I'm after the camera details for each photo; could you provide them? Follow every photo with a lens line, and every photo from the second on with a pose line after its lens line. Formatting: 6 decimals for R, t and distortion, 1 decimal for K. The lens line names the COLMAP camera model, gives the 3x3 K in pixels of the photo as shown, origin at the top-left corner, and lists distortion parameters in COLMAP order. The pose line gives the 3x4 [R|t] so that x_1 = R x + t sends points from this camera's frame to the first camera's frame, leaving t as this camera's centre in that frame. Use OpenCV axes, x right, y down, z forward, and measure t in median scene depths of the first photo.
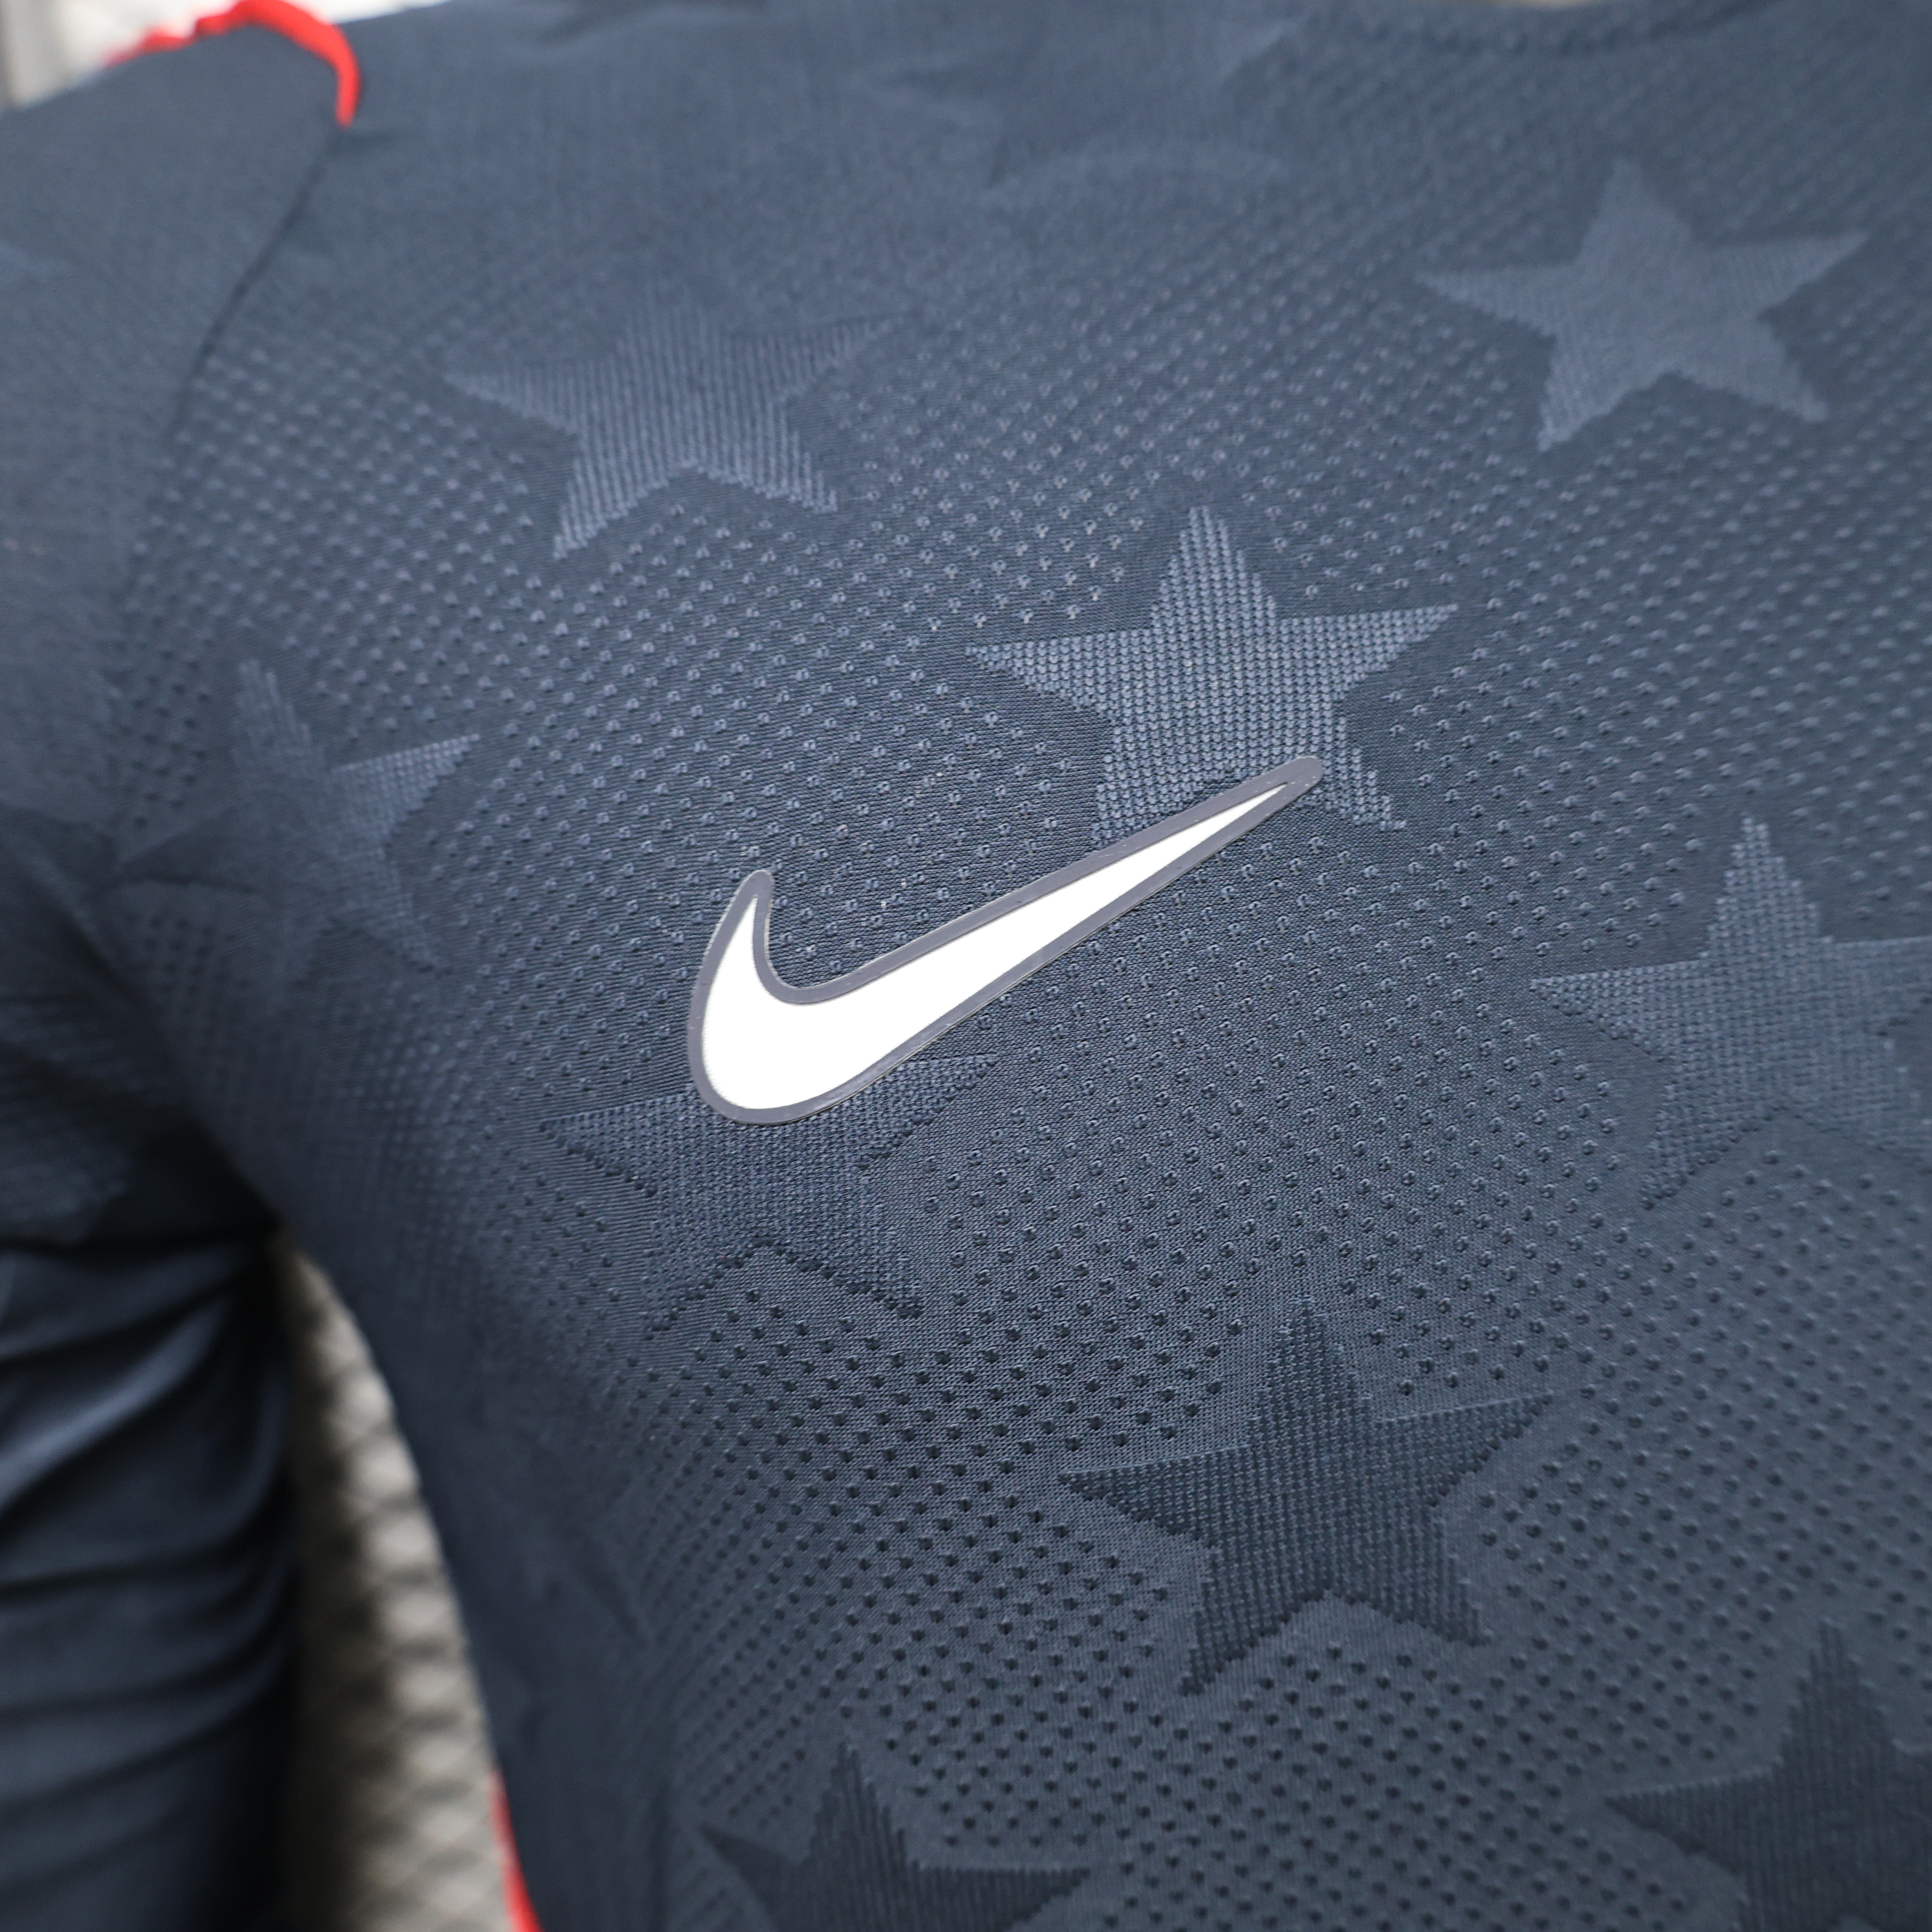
lens RADIAL K [[2089.7, 0, 963.4], [0, 2089.7, 843.0], [0, 0, 1]] dist [0.003156, -0.032265]
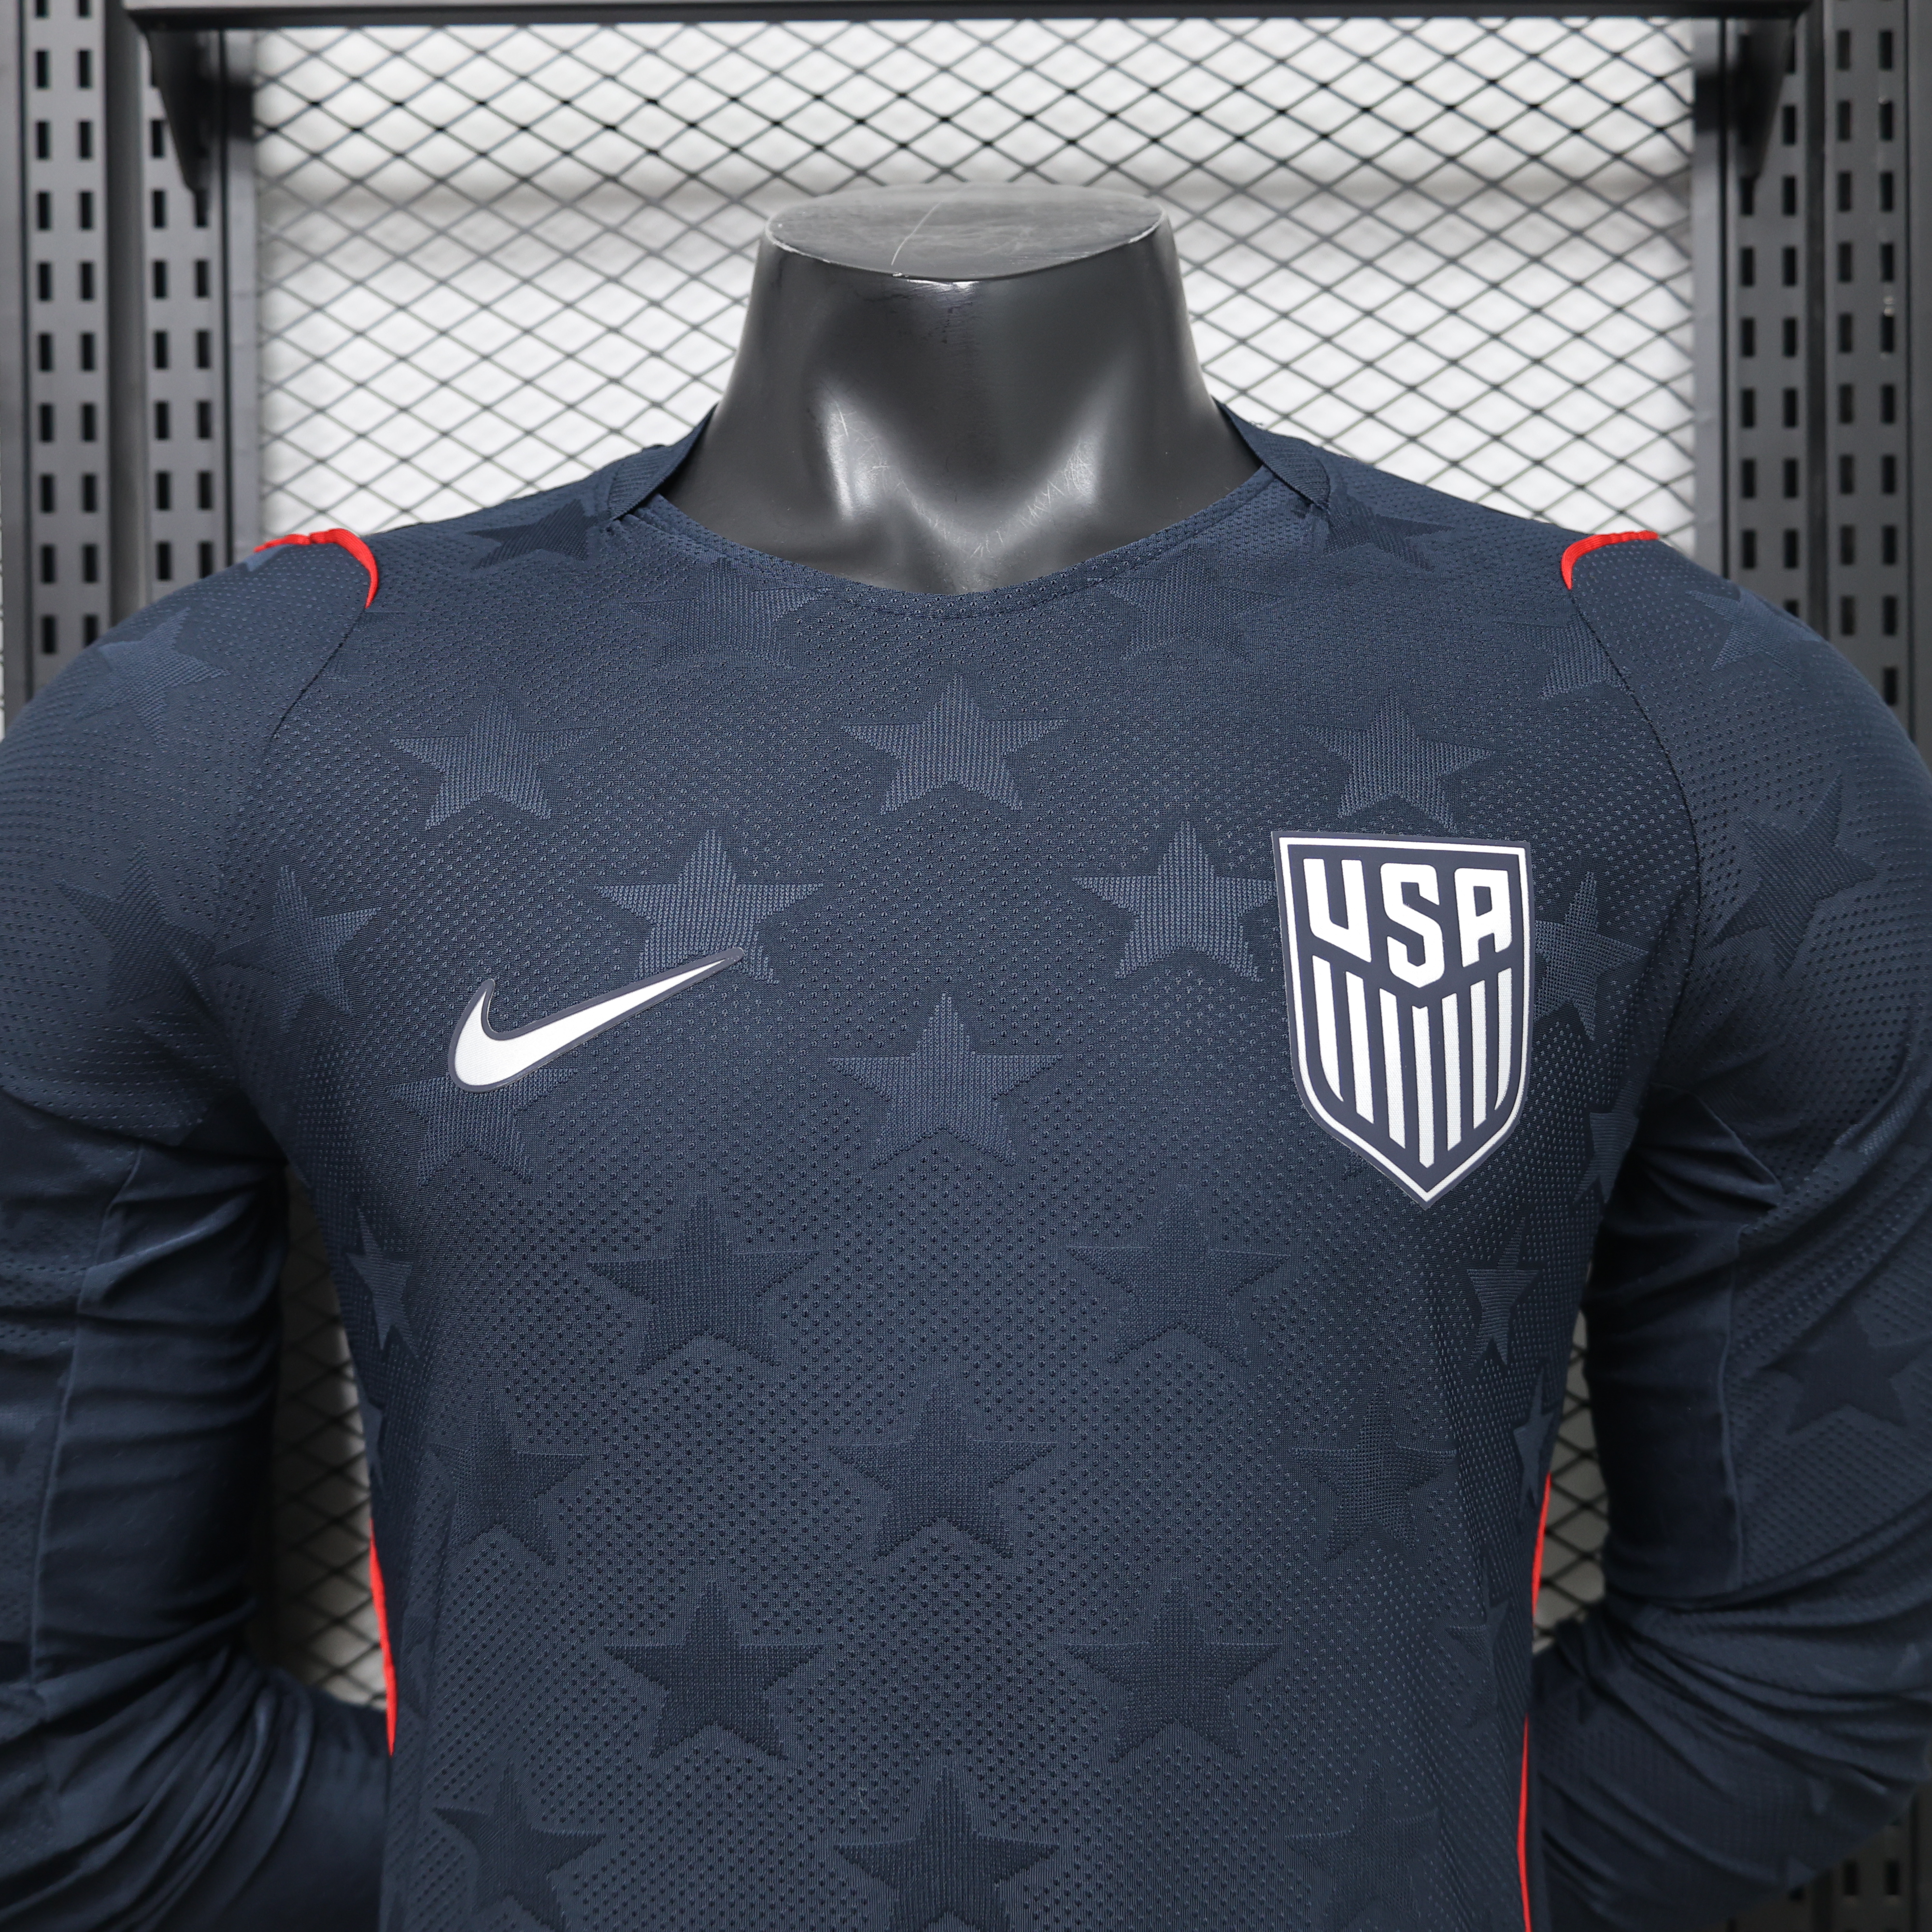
lens RADIAL K [[2089.7, 0, 963.4], [0, 2089.7, 843.0], [0, 0, 1]] dist [0.003156, -0.032265]
pose [[0.993296, 0.076102, -0.087017, 0.566262], [-0.084607, 0.991520, -0.098643, 0.045003], [0.078772, 0.105344, 0.991311, -1.135047]]
